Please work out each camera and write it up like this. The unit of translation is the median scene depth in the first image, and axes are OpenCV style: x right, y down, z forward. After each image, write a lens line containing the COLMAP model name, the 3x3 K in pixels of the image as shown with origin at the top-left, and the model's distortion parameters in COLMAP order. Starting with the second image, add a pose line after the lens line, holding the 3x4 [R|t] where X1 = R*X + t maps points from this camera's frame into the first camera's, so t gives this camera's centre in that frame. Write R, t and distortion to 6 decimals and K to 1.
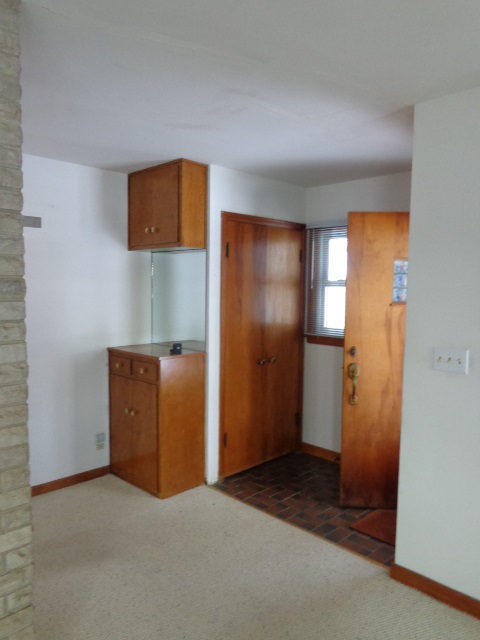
lens RADIAL K [[480.9, 0, 242.9], [0, 480.9, 322.4], [0, 0, 1]] dist [-0.001945, 0.000282]
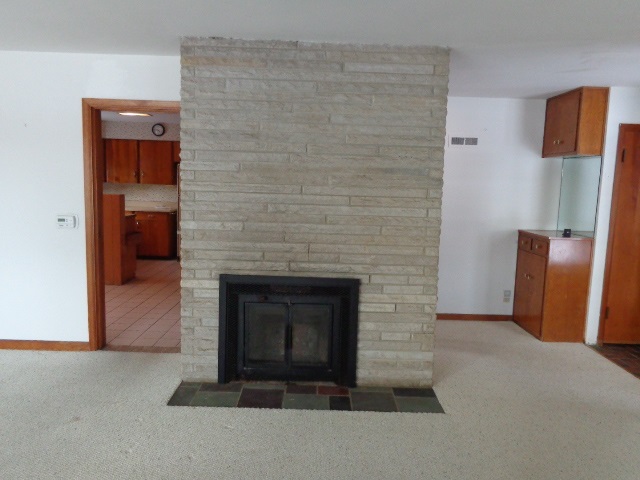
lens RADIAL K [[480.9, 0, 319.8], [0, 480.9, 239.2], [0, 0, 1]] dist [-0.001945, 0.000282]
pose [[0.707160, 0.093413, -0.700855, 0.295582], [-0.069962, 0.995614, 0.062109, 0.035768], [0.703583, 0.005112, 0.710594, -0.391281]]
